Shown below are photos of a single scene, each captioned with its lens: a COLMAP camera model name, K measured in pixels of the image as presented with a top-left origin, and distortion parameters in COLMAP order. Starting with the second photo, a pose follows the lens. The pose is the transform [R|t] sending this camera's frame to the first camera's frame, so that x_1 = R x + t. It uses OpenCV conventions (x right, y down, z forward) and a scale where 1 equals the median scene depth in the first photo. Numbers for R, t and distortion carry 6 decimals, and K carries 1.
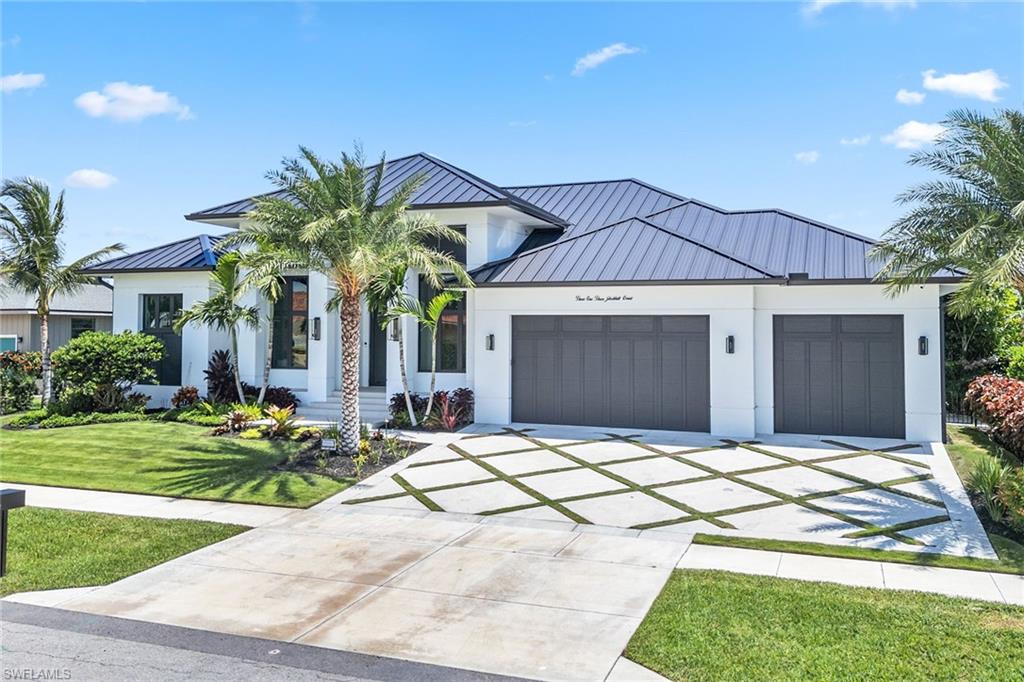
lens RADIAL K [[855.2, 0, 516.3], [0, 855.2, 342.4], [0, 0, 1]] dist [0.074217, -0.076861]
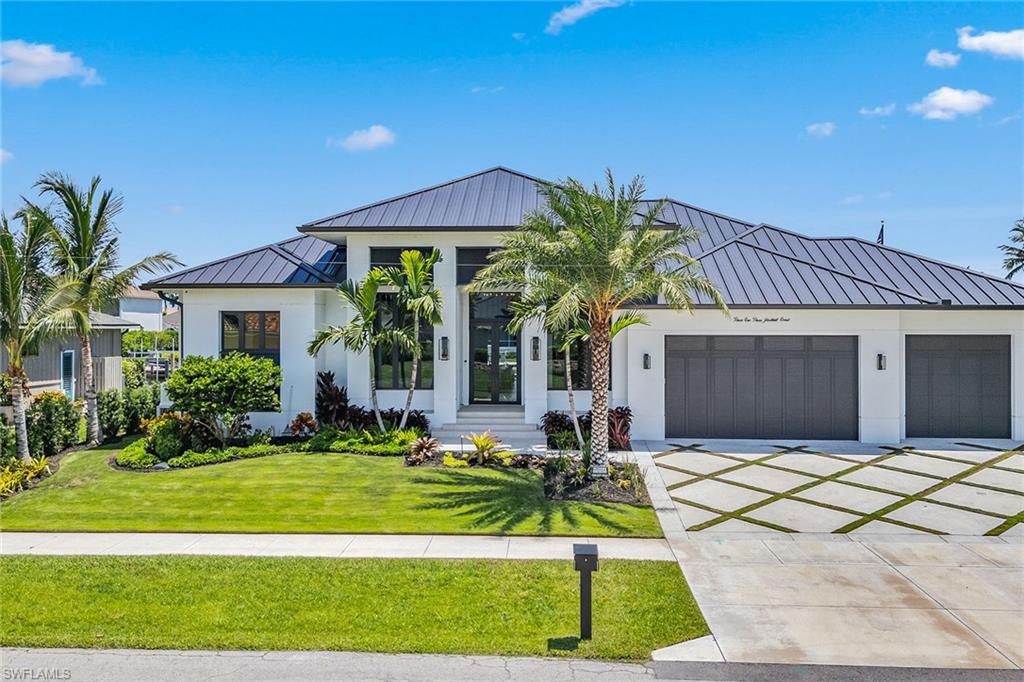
lens RADIAL K [[855.2, 0, 507.4], [0, 855.2, 337.9], [0, 0, 1]] dist [0.074217, -0.076861]
pose [[0.950649, -0.009836, 0.310113, -0.560471], [0.008777, 0.999950, 0.004810, -0.038314], [-0.310145, -0.001851, 0.950688, 0.070715]]
